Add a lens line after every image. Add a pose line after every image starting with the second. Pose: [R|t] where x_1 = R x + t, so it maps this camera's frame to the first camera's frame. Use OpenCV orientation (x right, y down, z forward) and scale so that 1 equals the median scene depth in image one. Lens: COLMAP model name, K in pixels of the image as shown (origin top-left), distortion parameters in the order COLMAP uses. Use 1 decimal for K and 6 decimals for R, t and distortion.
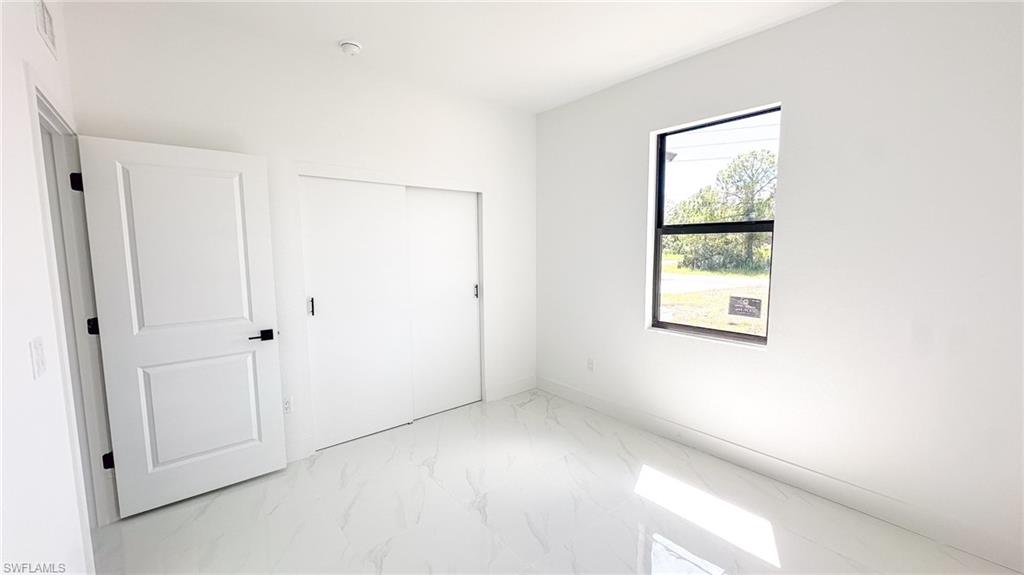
lens RADIAL K [[407.2, 0, 512.0], [0, 407.2, 287.5], [0, 0, 1]] dist [-0.001353, -0.000318]
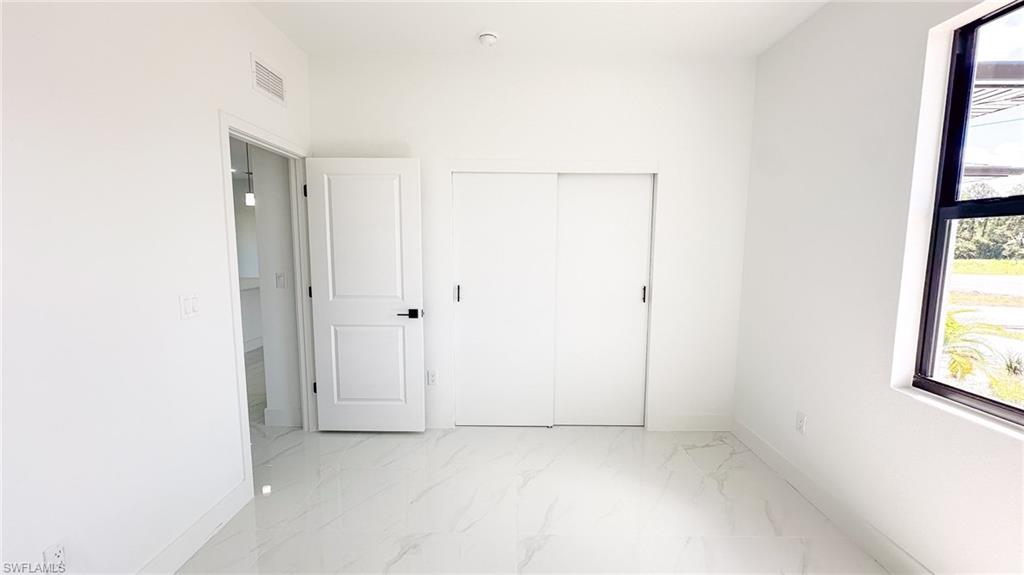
lens RADIAL K [[398.8, 0, 512.0], [0, 398.8, 287.5], [0, 0, 1]] dist [-0.017979, -0.000432]
pose [[0.765144, 0.080574, -0.638798, 0.300112], [-0.076309, 0.996494, 0.034289, -0.015982], [0.639321, 0.022510, 0.768610, 0.282321]]
